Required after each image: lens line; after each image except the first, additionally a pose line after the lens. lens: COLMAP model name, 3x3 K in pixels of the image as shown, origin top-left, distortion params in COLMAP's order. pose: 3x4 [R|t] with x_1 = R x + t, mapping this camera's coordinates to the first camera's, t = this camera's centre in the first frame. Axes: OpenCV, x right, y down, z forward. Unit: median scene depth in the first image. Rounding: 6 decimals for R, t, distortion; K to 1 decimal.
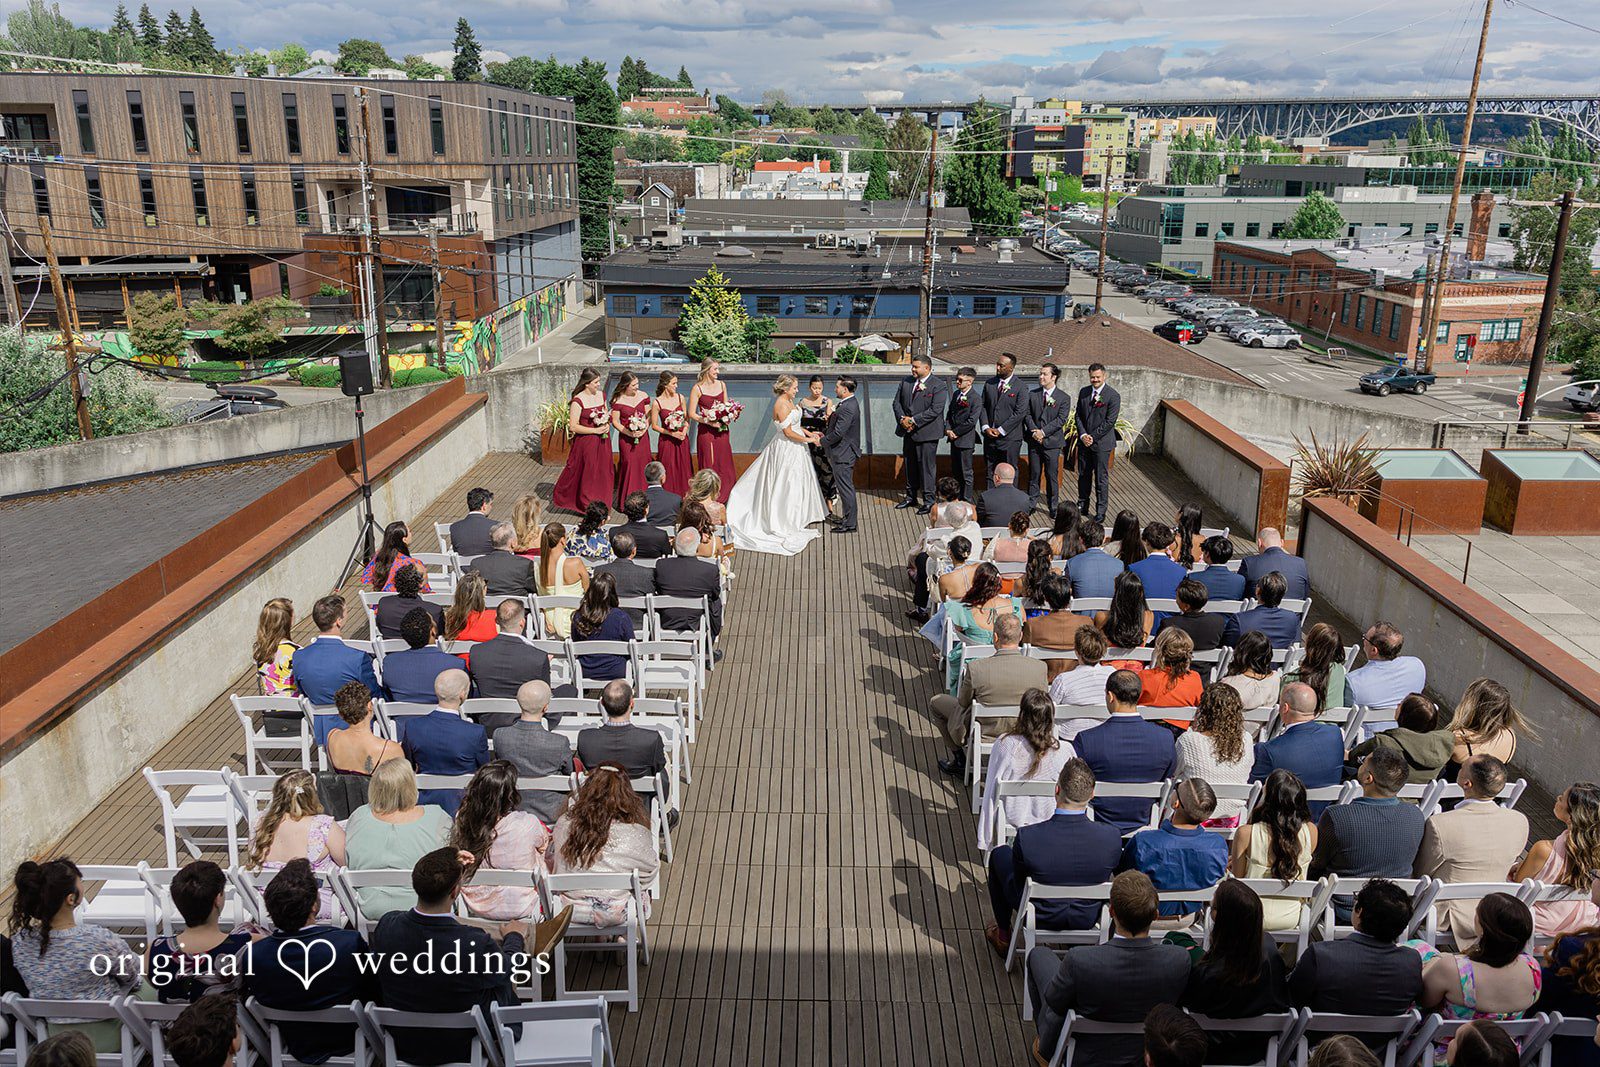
lens RADIAL K [[1457.3, 0, 800.0], [0, 1457.3, 533.5], [0, 0, 1]] dist [0.092458, -0.002385]
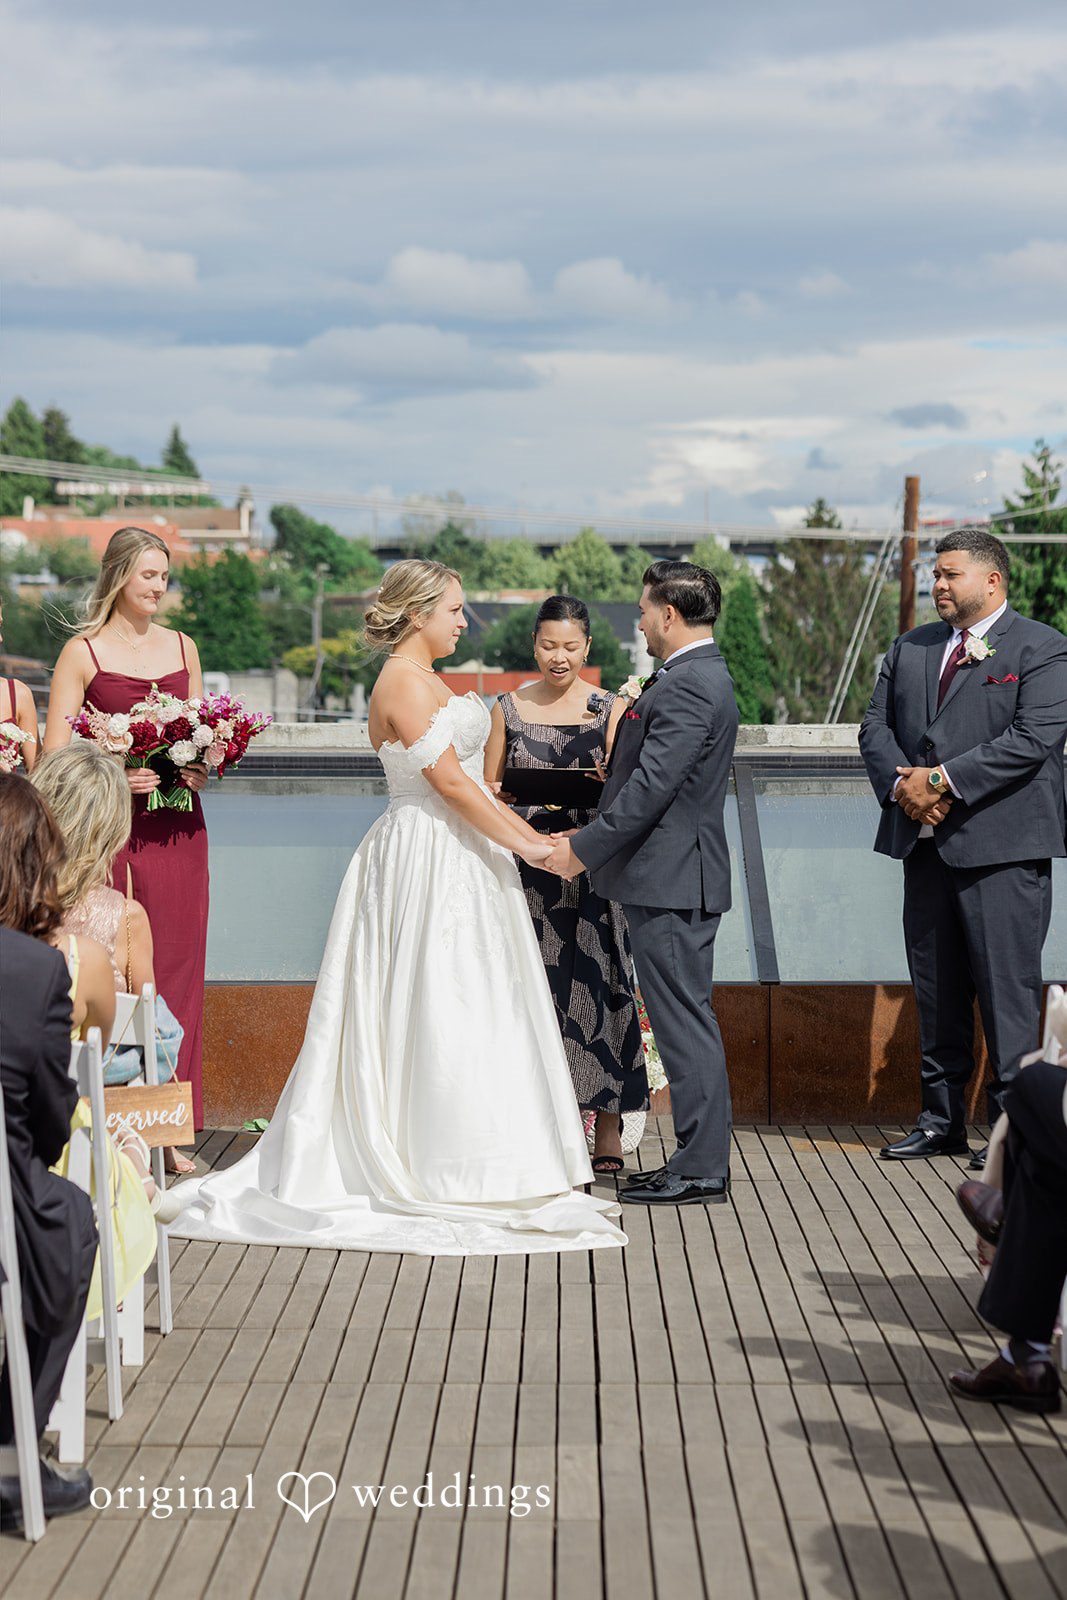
lens RADIAL K [[4229.7, 0, 533.5], [0, 4229.7, 800.0], [0, 0, 1]] dist [0.124609, 0.410798]
pose [[0.999986, -0.002939, 0.004491, 0.001362], [0.003941, 0.970132, -0.242547, 0.032348], [-0.003644, 0.242561, 0.970129, 0.097366]]
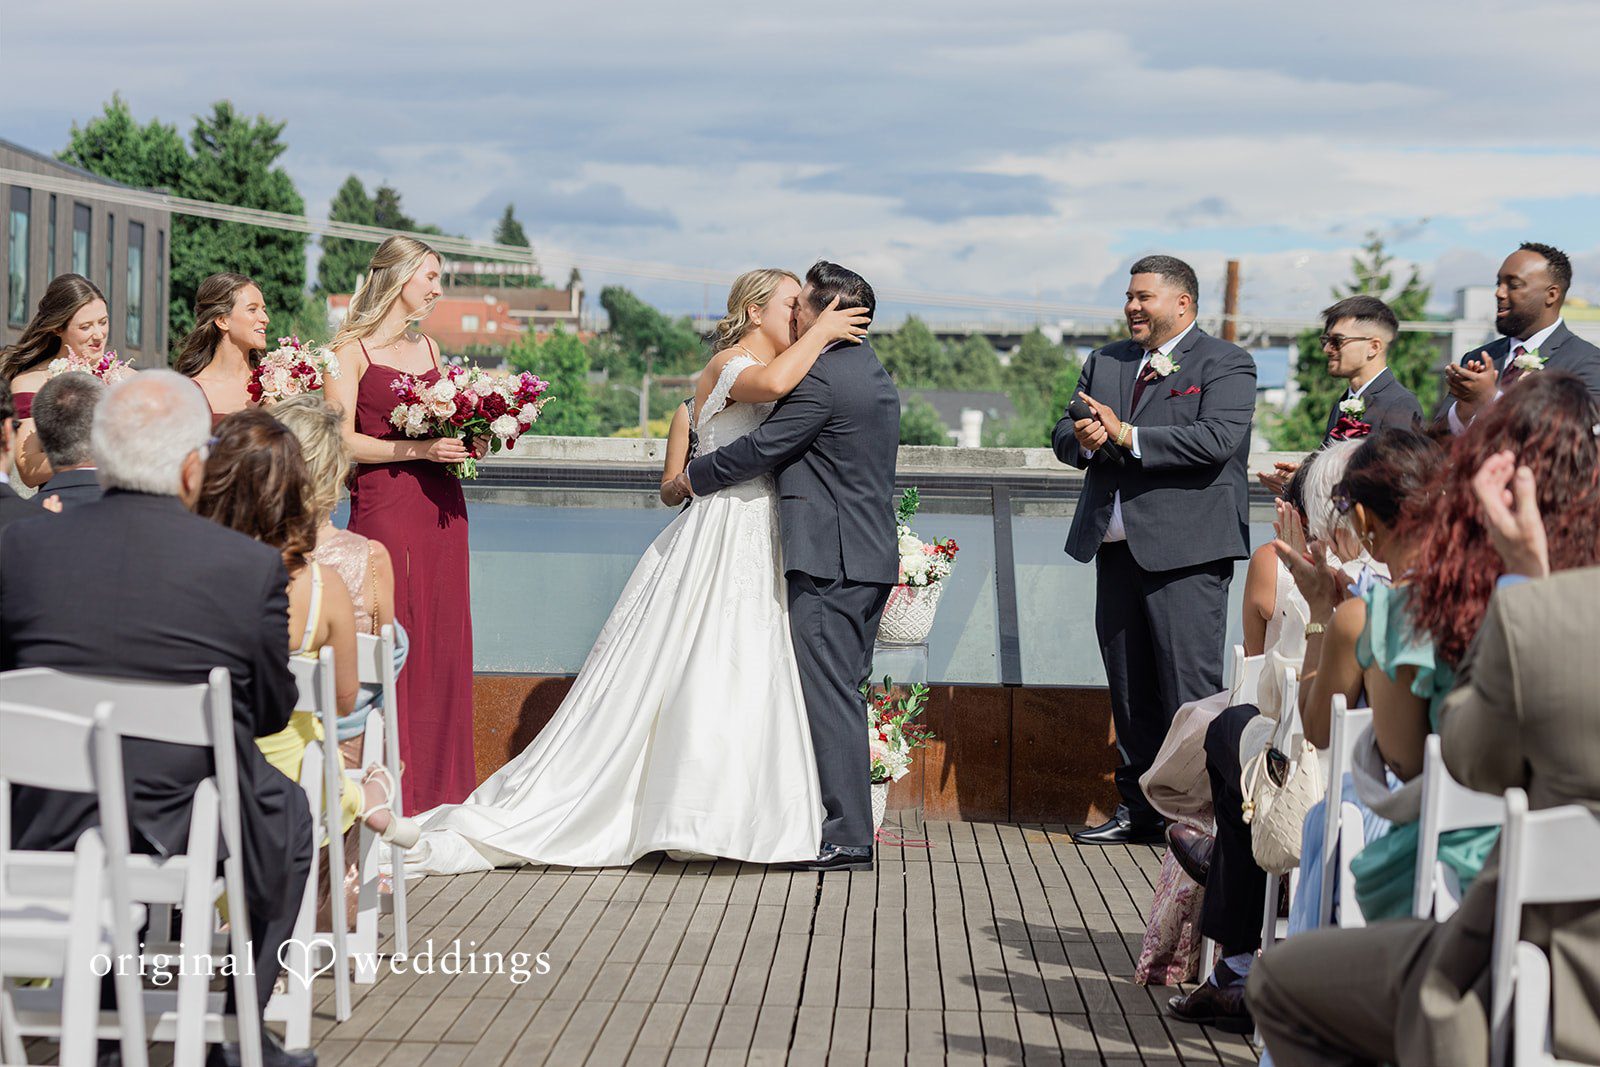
lens RADIAL K [[4265.6, 0, 800.0], [0, 4265.6, 533.5], [0, 0, 1]] dist [0.217065, -4.745982]
pose [[0.999759, 0.018659, -0.011576, 0.006331], [-0.021009, 0.966159, -0.257089, 0.041060], [0.006387, 0.257271, 0.966318, 0.086568]]
